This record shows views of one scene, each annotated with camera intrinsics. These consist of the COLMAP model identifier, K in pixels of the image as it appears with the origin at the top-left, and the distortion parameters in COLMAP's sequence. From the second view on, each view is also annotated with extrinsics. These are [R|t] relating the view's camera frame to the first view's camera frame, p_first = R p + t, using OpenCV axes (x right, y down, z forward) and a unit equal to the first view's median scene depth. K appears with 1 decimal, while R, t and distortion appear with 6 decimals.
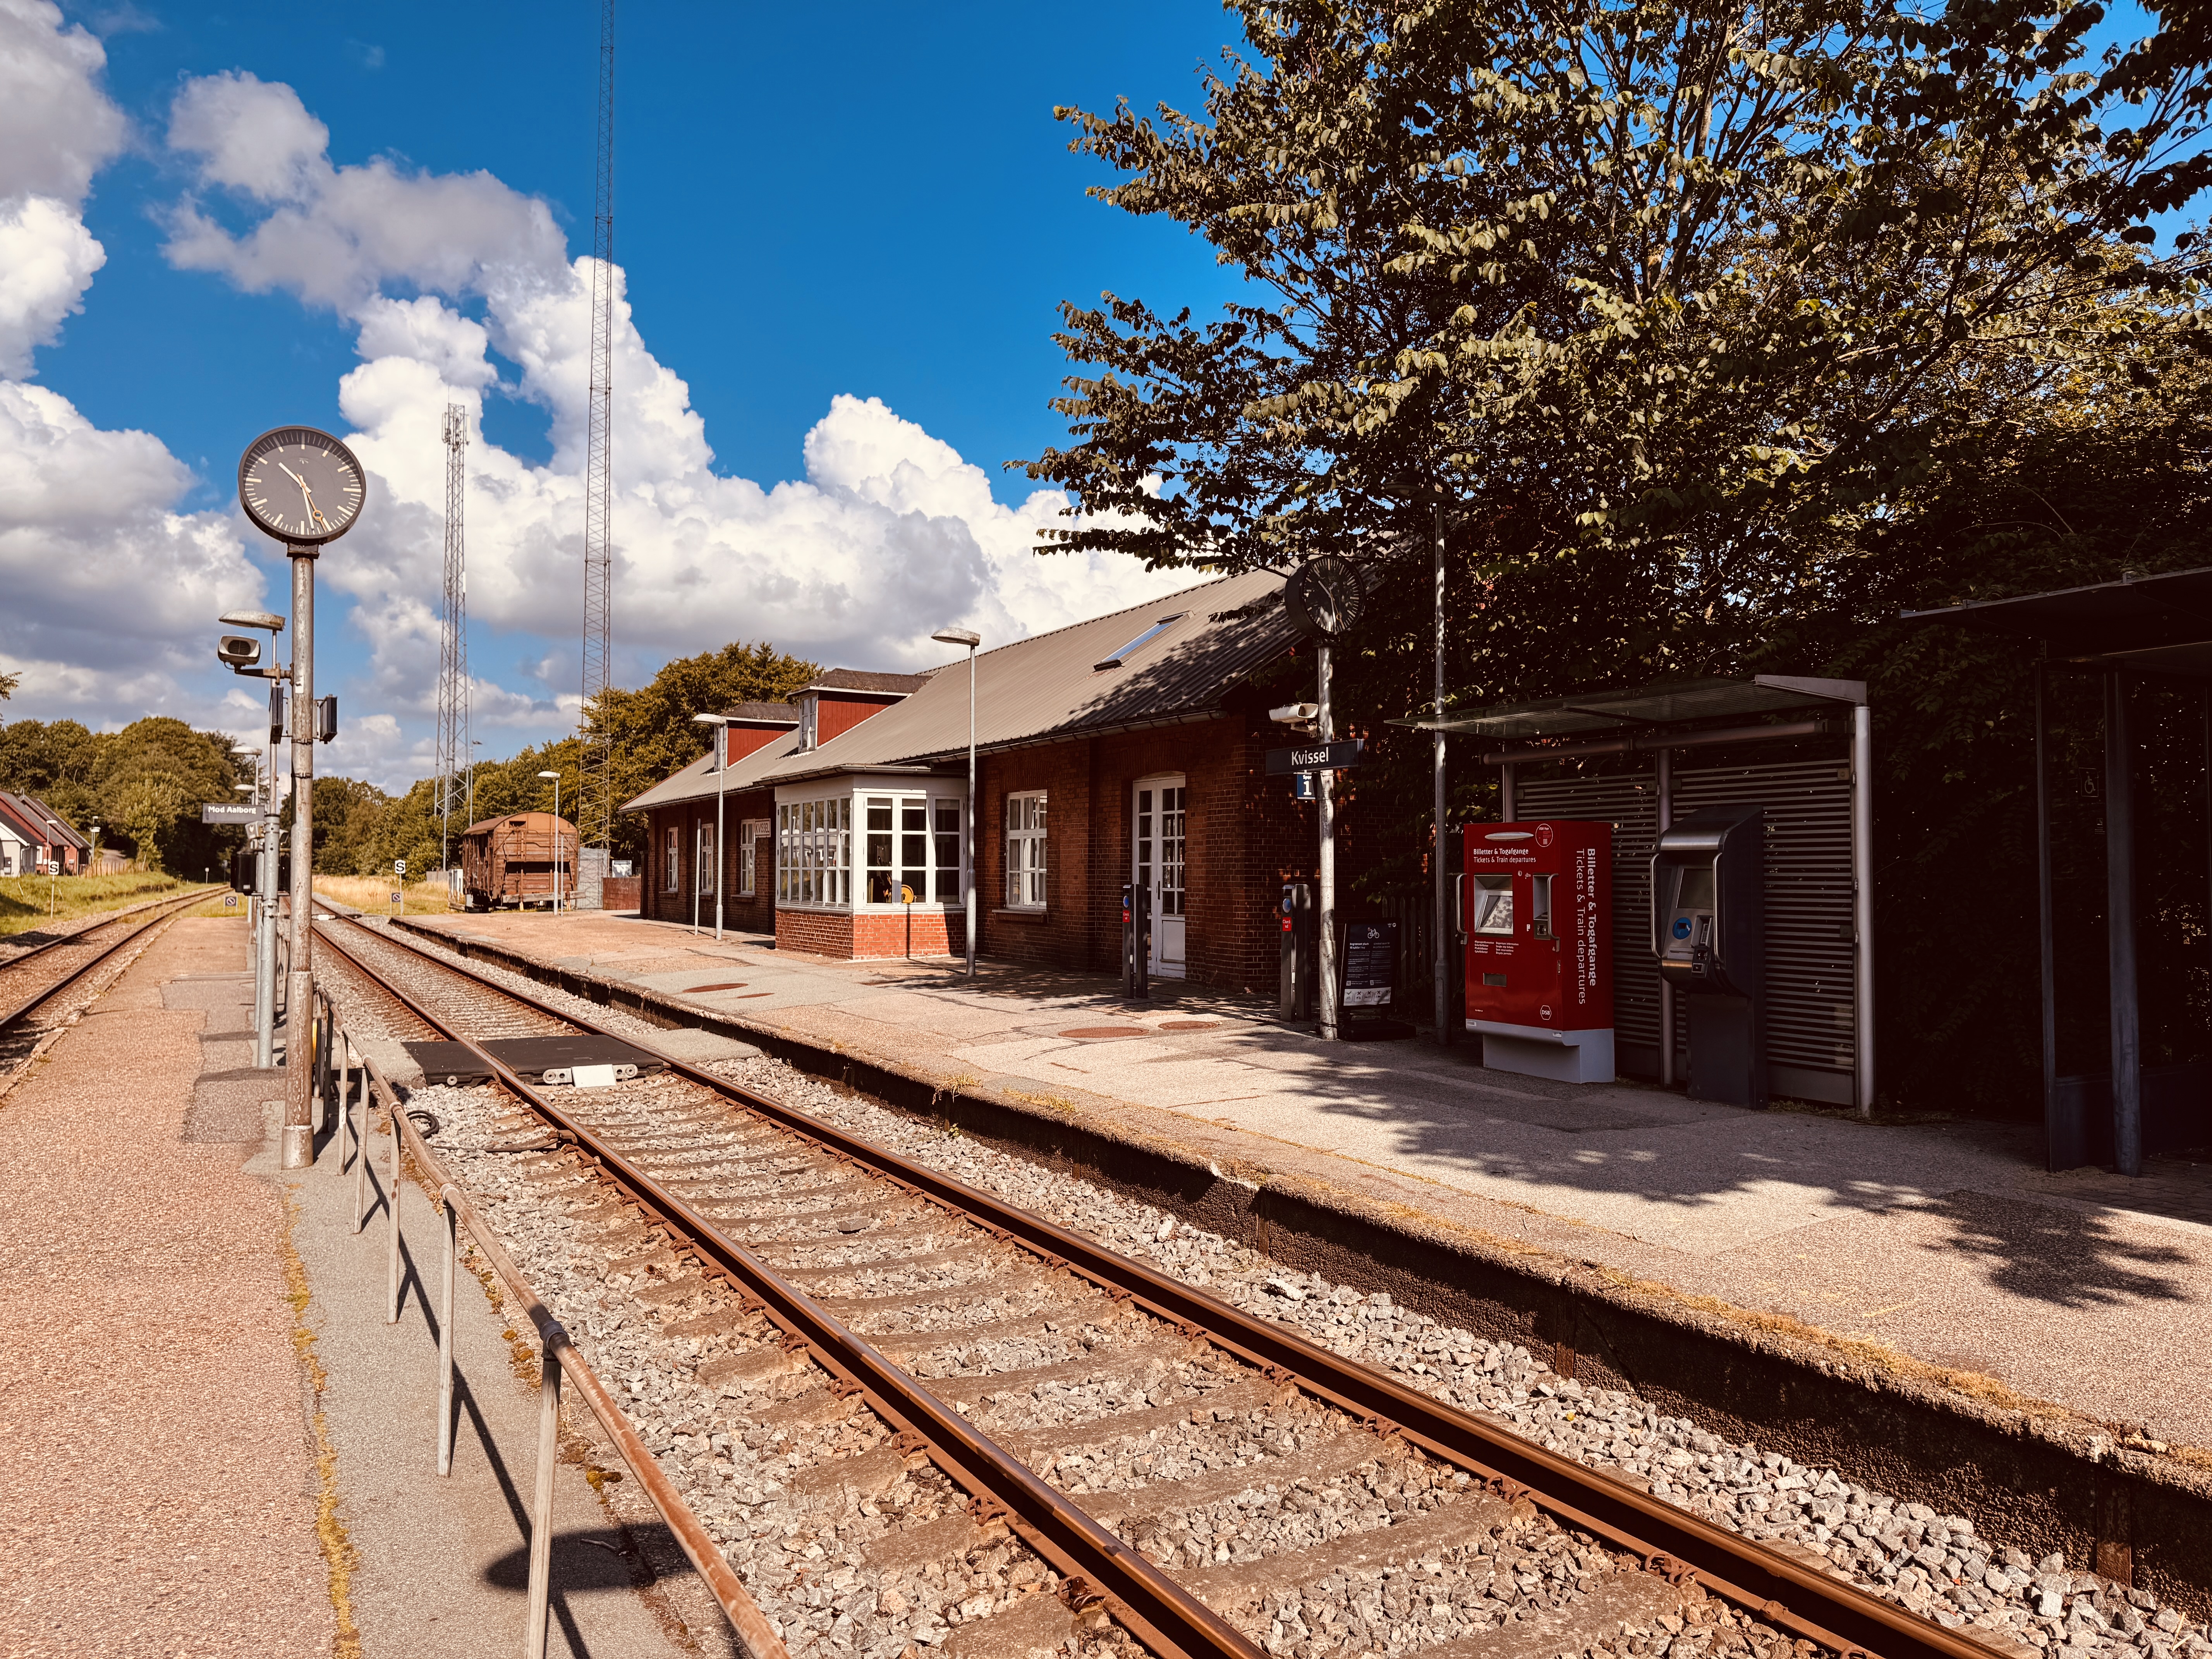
lens RADIAL K [[1558.8, 0, 1128.8], [0, 1558.8, 824.8], [0, 0, 1]] dist [0.094497, -0.170590]
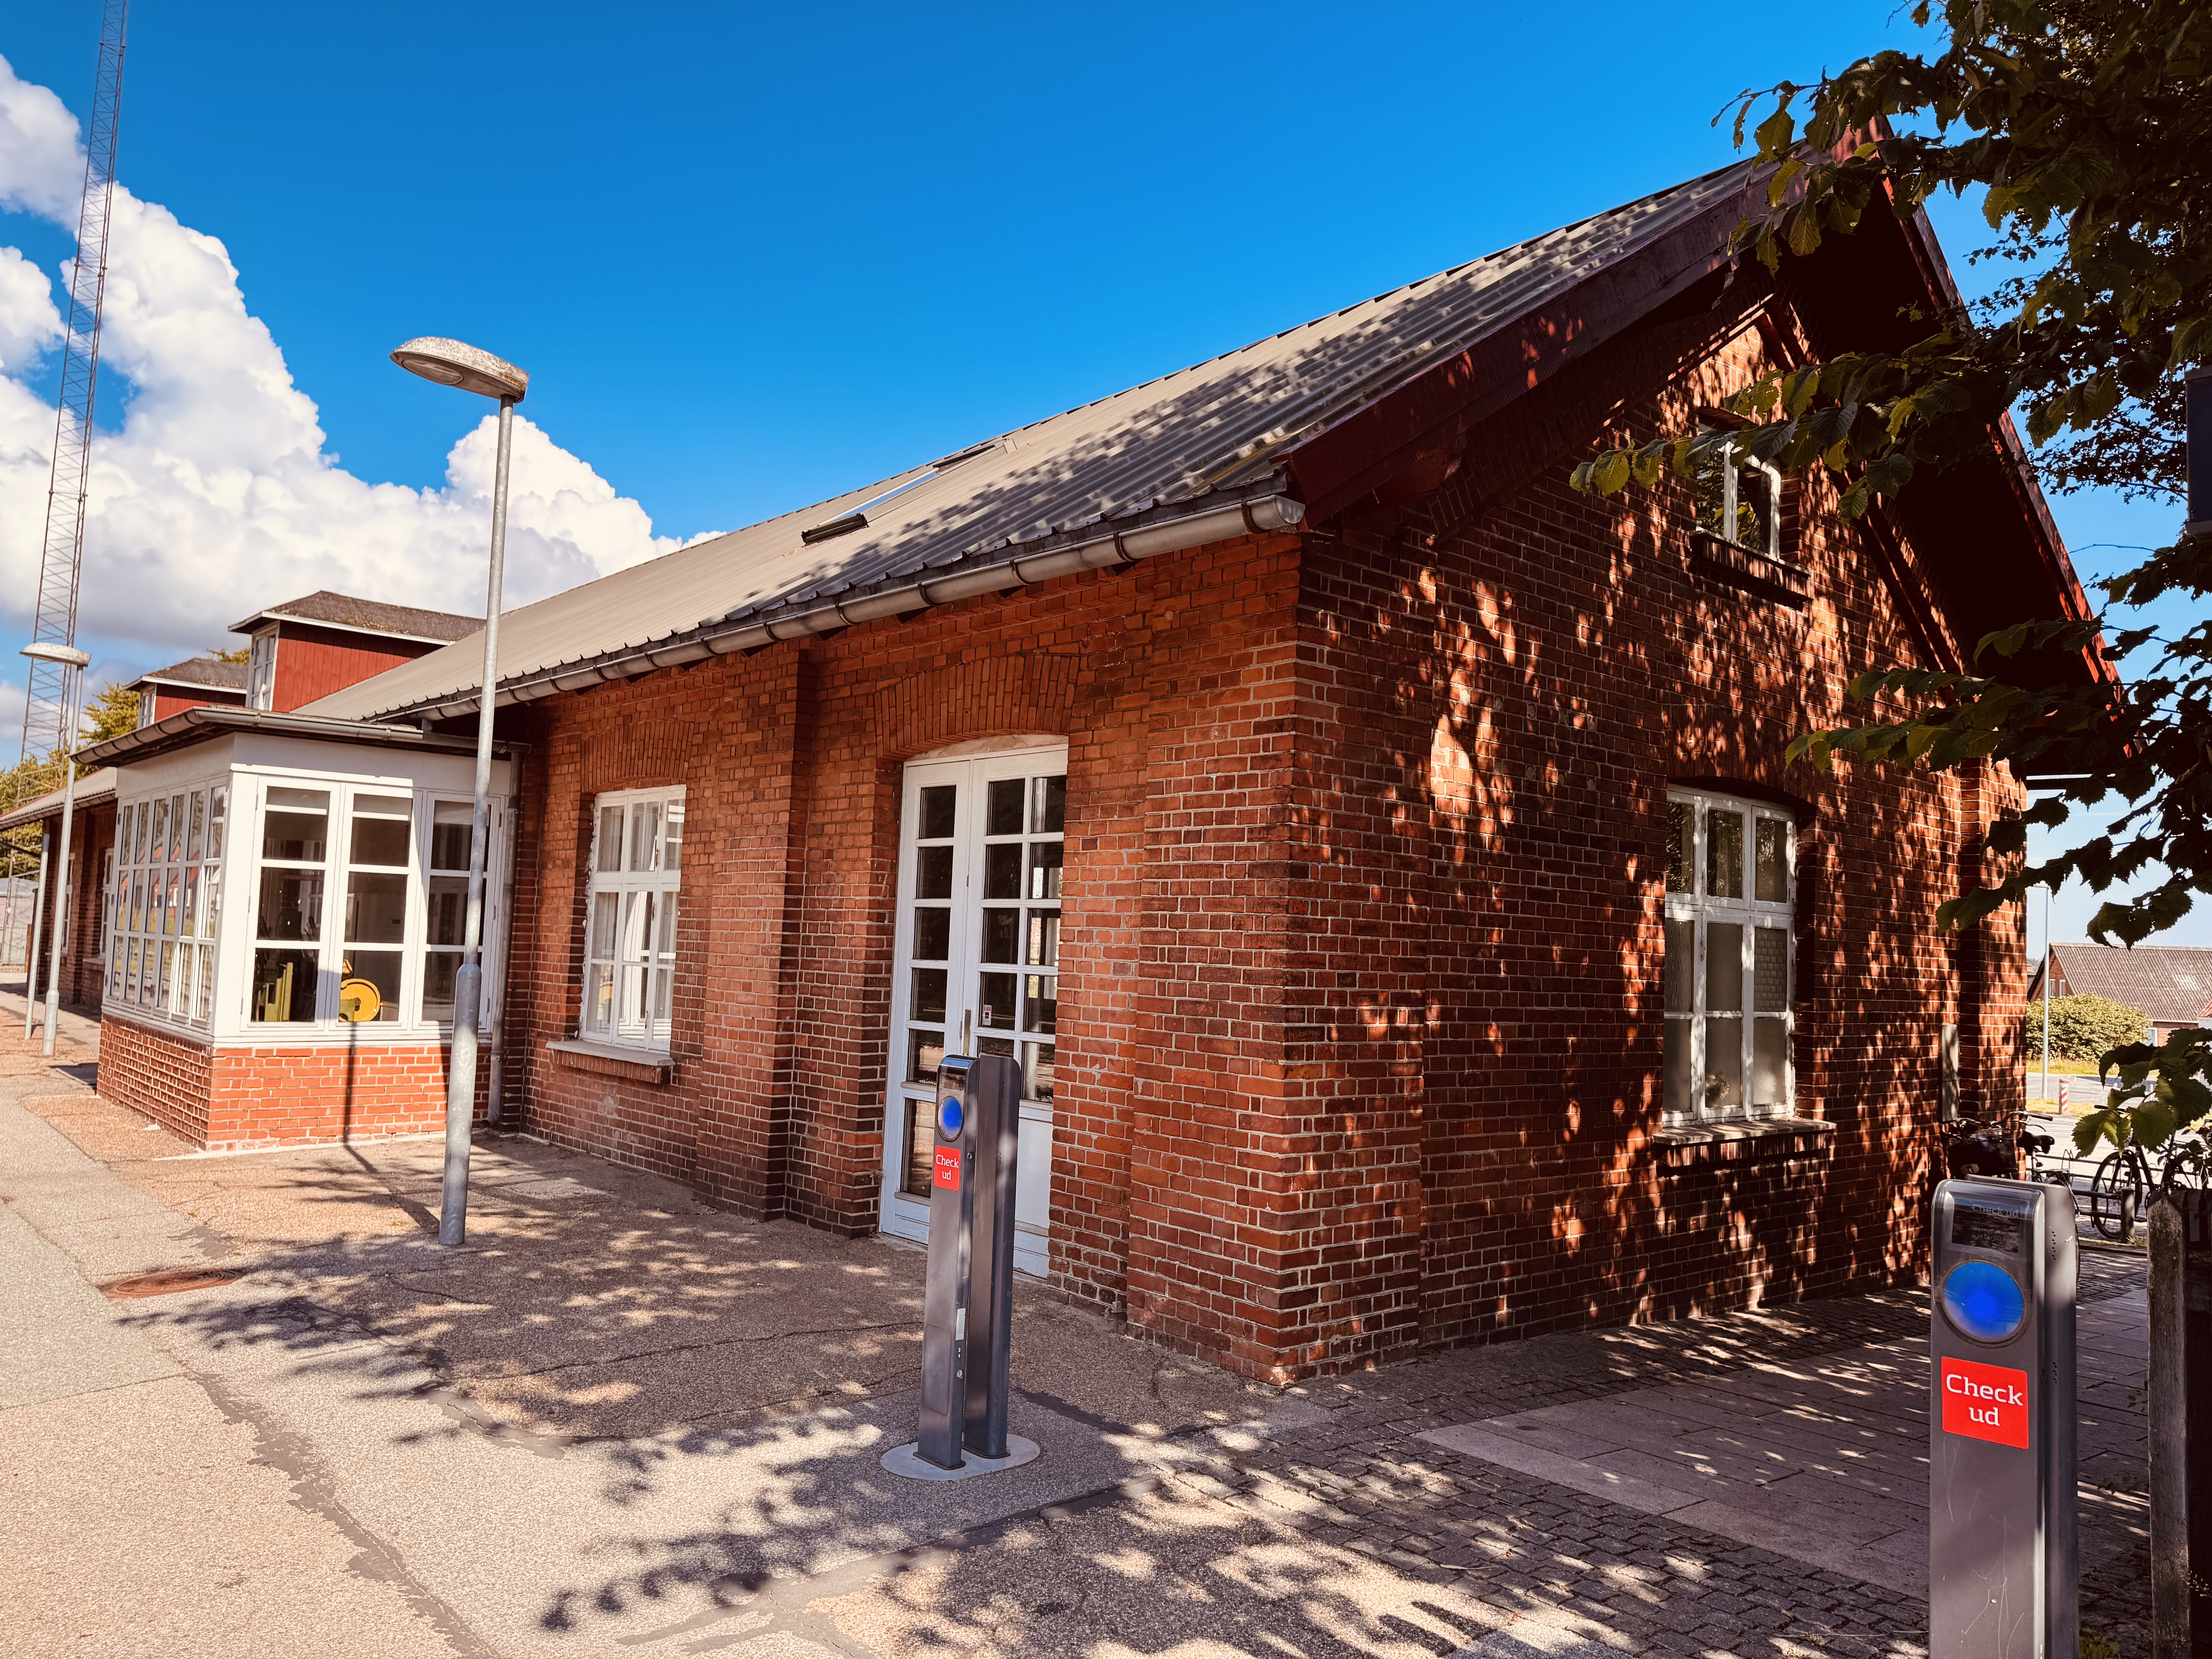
lens RADIAL K [[1558.8, 0, 1128.8], [0, 1558.8, 824.8], [0, 0, 1]] dist [0.094497, -0.170590]
pose [[0.974122, 0.049446, 0.220547, -0.025260], [-0.040178, 0.998119, -0.046314, 0.004700], [-0.222422, 0.036254, 0.974276, 0.498058]]
